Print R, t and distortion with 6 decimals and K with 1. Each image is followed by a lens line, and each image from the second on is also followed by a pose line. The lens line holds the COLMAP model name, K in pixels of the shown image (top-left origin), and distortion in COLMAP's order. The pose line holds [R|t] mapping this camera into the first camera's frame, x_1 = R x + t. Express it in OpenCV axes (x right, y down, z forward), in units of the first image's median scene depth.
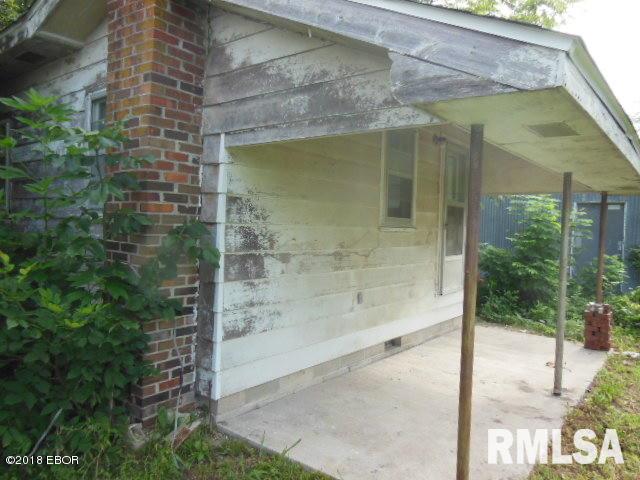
lens RADIAL K [[457.7, 0, 320.0], [0, 457.7, 240.0], [0, 0, 1]] dist [-0.028779, 0.030906]
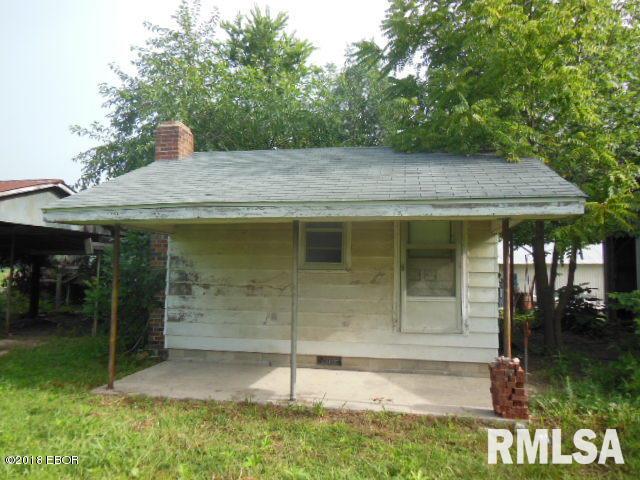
lens RADIAL K [[457.7, 0, 320.0], [0, 457.7, 240.0], [0, 0, 1]] dist [-0.028779, 0.030906]
pose [[0.485366, -0.086118, -0.870060, 1.896792], [-0.023849, 0.993463, -0.111636, 0.050733], [0.873986, 0.074935, 0.480139, 0.499192]]
